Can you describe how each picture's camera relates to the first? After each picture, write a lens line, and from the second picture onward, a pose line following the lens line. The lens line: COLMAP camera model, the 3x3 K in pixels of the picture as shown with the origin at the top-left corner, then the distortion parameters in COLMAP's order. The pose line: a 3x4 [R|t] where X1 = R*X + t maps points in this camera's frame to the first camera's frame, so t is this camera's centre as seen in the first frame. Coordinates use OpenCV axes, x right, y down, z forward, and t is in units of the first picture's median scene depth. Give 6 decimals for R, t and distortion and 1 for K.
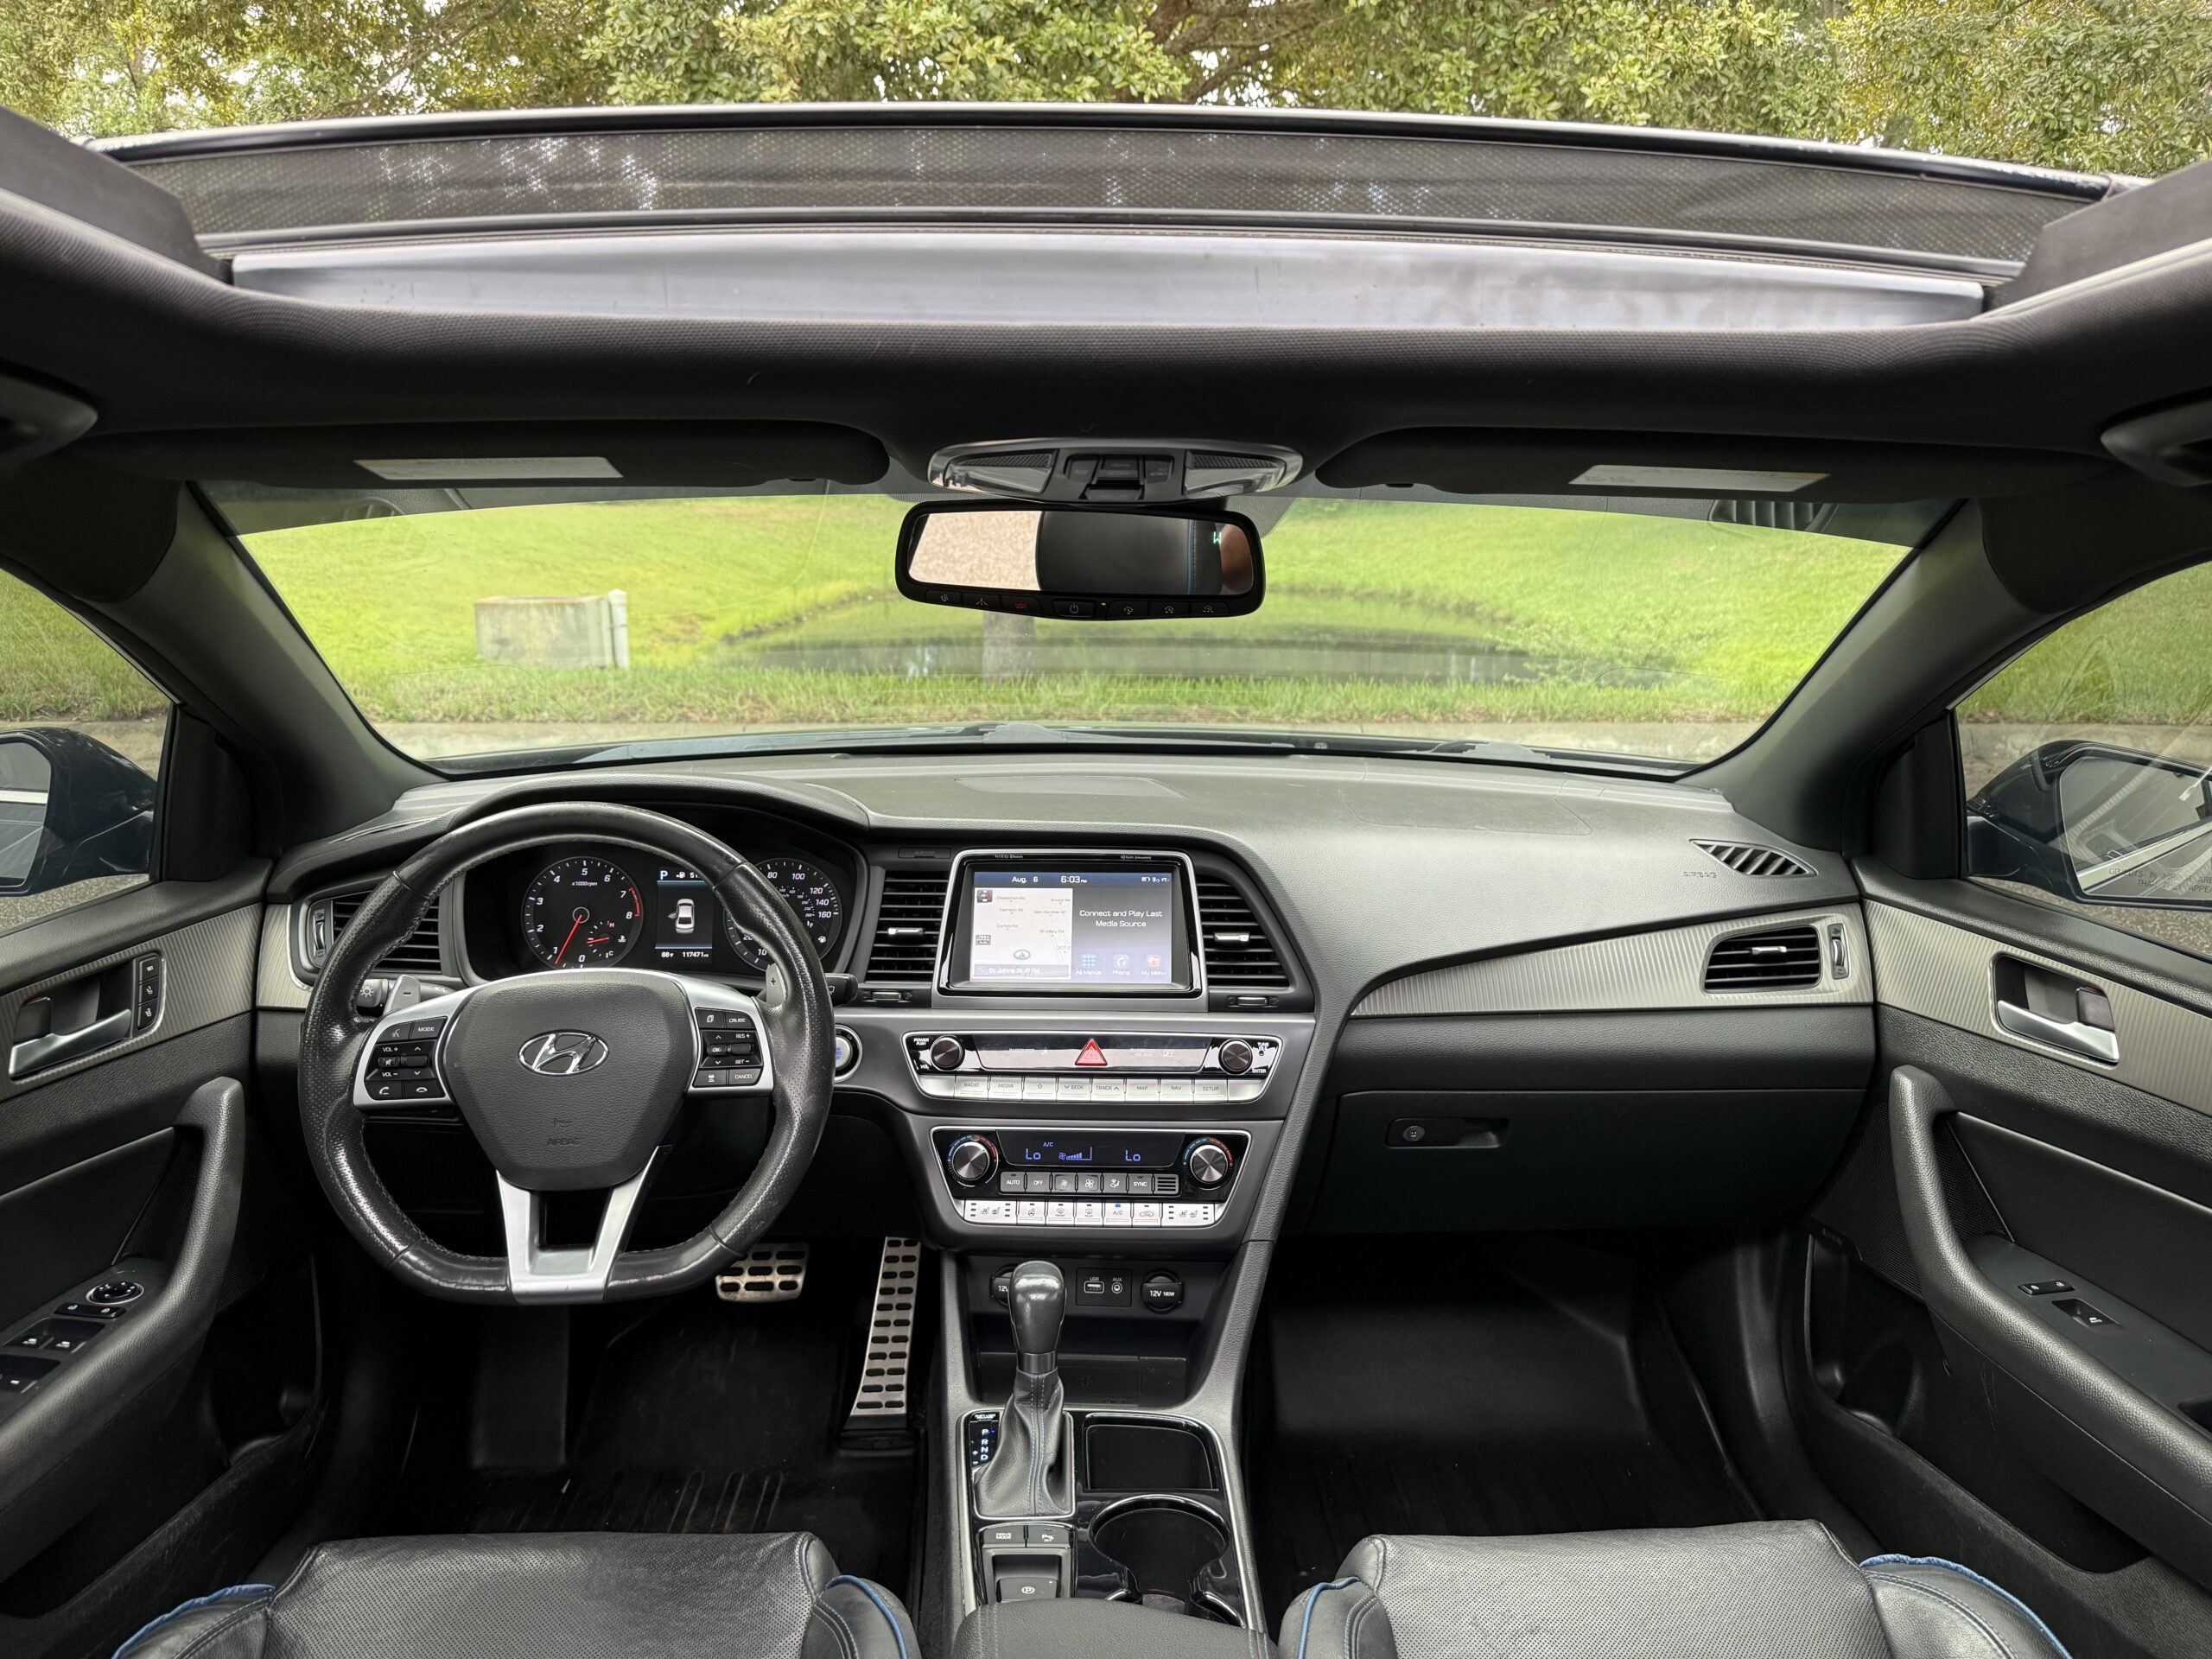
lens RADIAL K [[1559.3, 0, 1100.9], [0, 1559.3, 825.5], [0, 0, 1]] dist [0.121912, -0.144285]
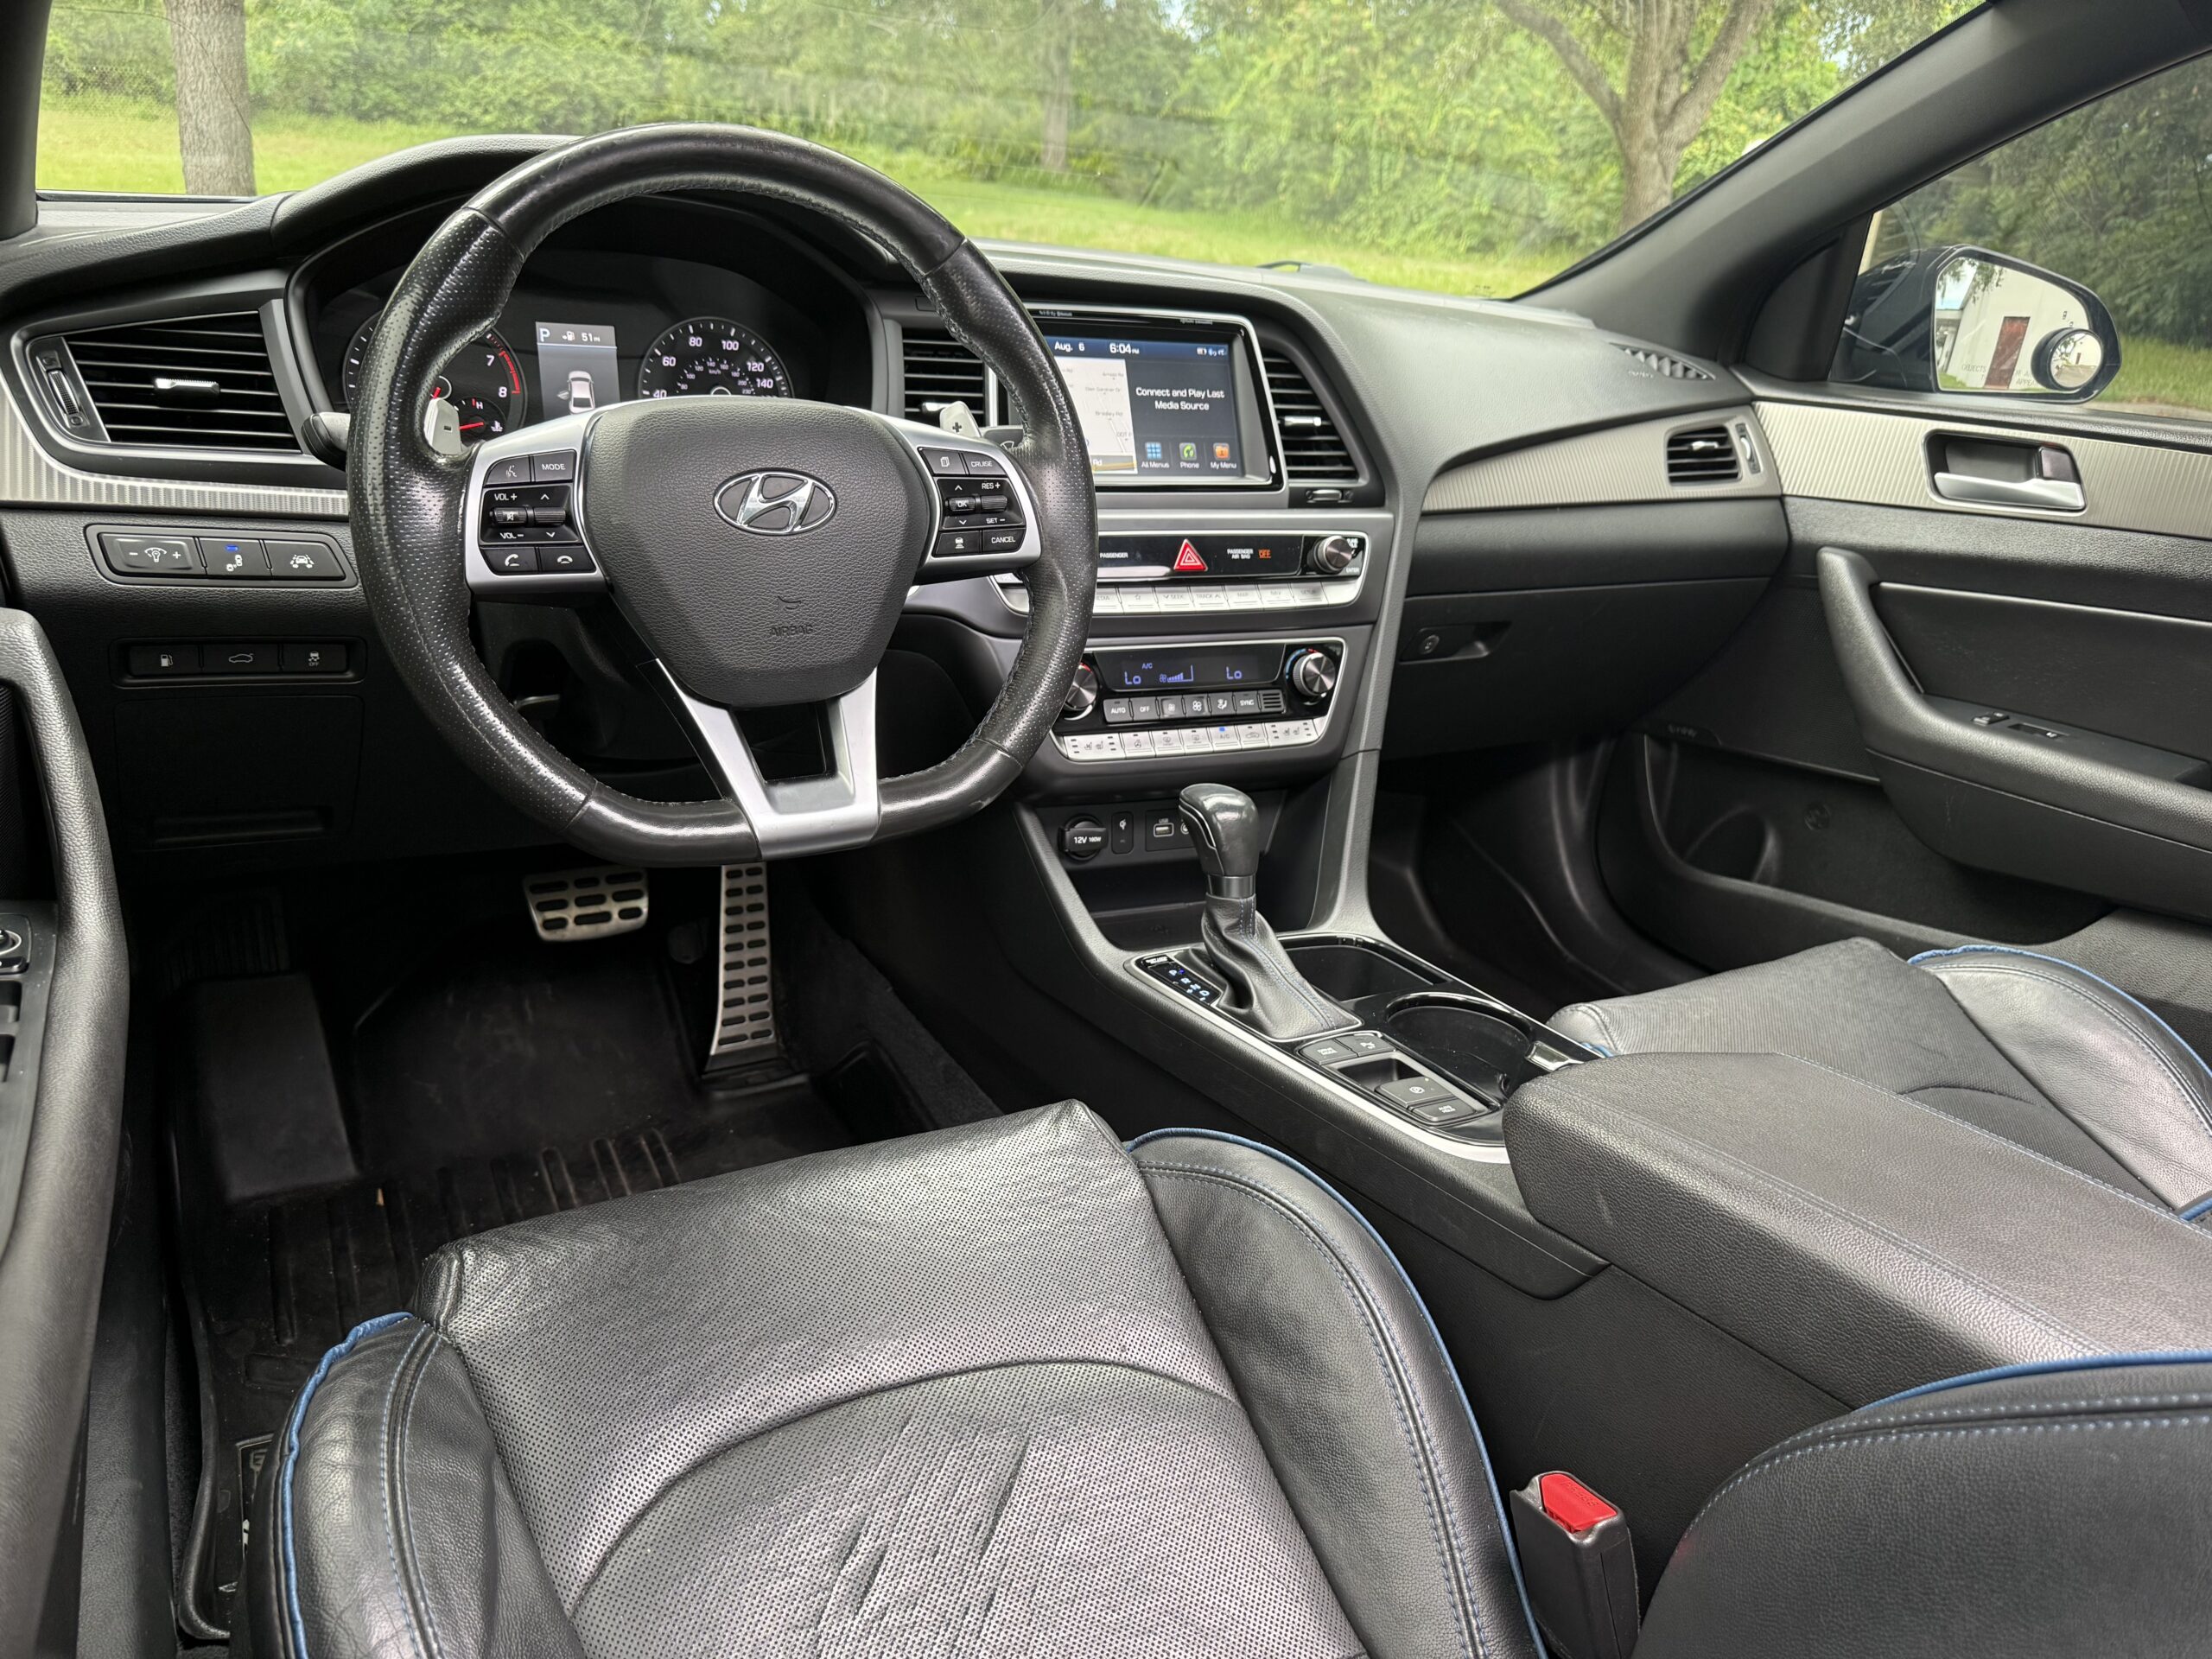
lens RADIAL K [[1549.5, 0, 1112.1], [0, 1549.5, 853.1], [0, 0, 1]] dist [0.096950, -0.133172]
pose [[0.882155, -0.108202, 0.458361, -0.428715], [0.010735, 0.977617, 0.210119, 0.121571], [-0.470836, -0.180437, 0.863571, 0.256420]]
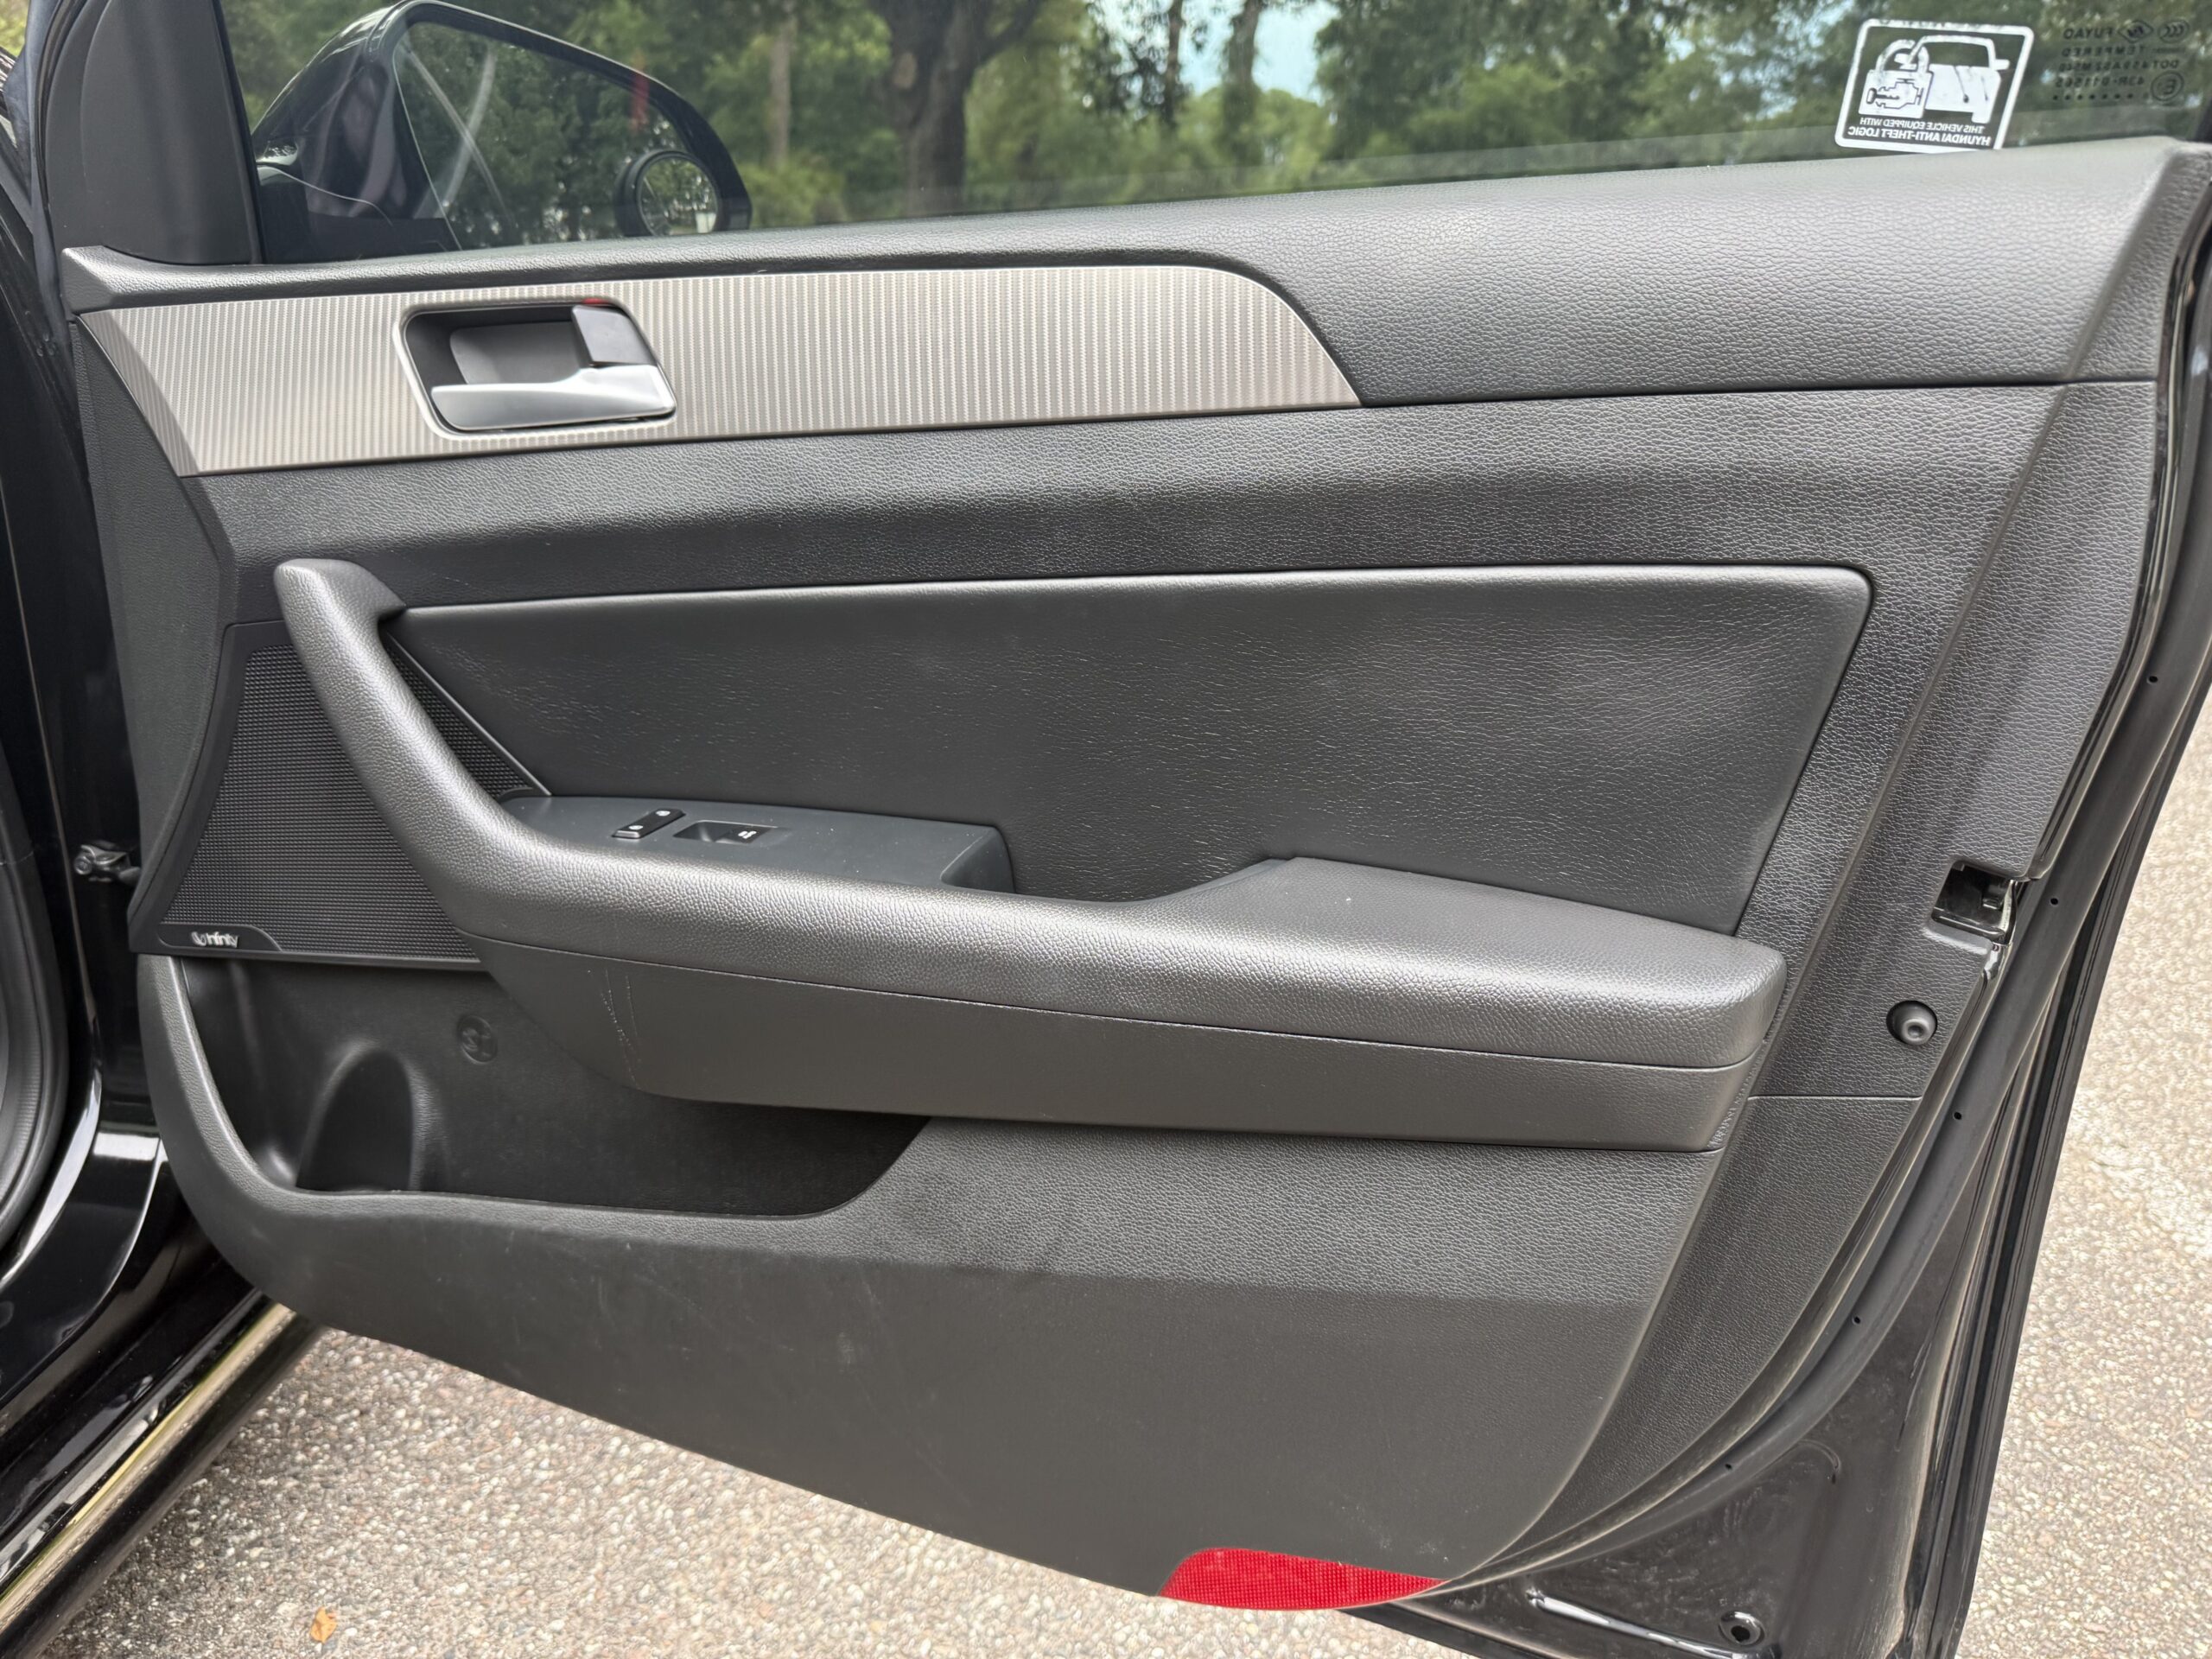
lens RADIAL K [[1549.5, 0, 1112.1], [0, 1549.5, 853.1], [0, 0, 1]] dist [0.096950, -0.133172]
pose [[0.437076, -0.248038, 0.864547, 0.132371], [0.152331, 0.967750, 0.200636, 0.180998], [-0.886431, 0.044004, 0.460764, 0.489154]]
